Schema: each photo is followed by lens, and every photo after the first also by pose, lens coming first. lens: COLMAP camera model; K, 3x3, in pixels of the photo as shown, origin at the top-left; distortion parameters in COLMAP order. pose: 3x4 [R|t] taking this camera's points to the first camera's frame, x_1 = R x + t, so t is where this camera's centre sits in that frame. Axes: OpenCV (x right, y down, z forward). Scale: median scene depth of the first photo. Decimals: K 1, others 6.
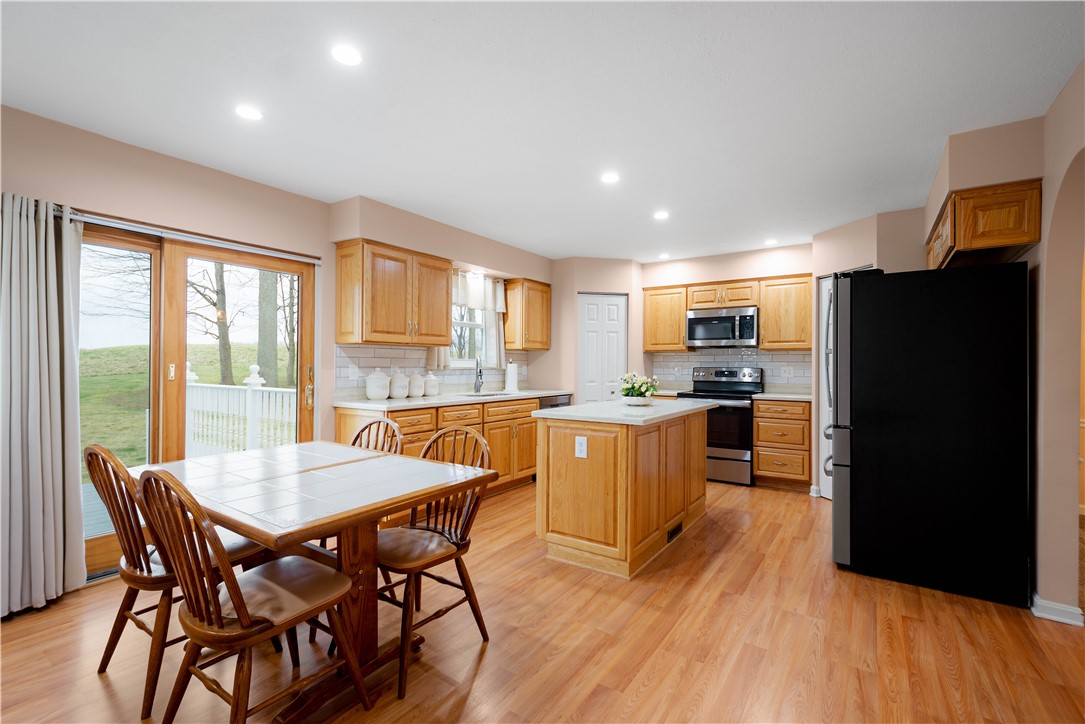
lens RADIAL K [[474.9, 0, 544.1], [0, 474.9, 364.7], [0, 0, 1]] dist [0.001007, -0.000094]
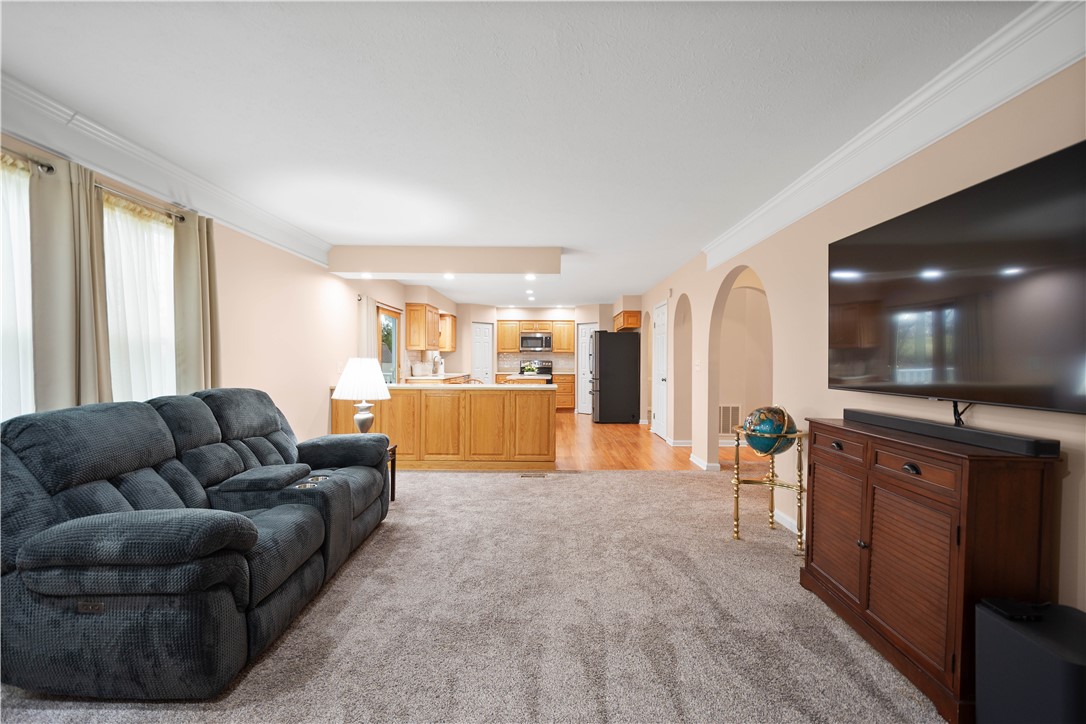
lens RADIAL K [[481.0, 0, 543.0], [0, 481.0, 362.0], [0, 0, 1]] dist [0.014425, 0.000053]
pose [[0.831721, -0.005034, 0.555170, -0.866455], [0.001532, 0.999976, 0.006771, -0.002972], [-0.555191, -0.004781, 0.831709, -0.879593]]
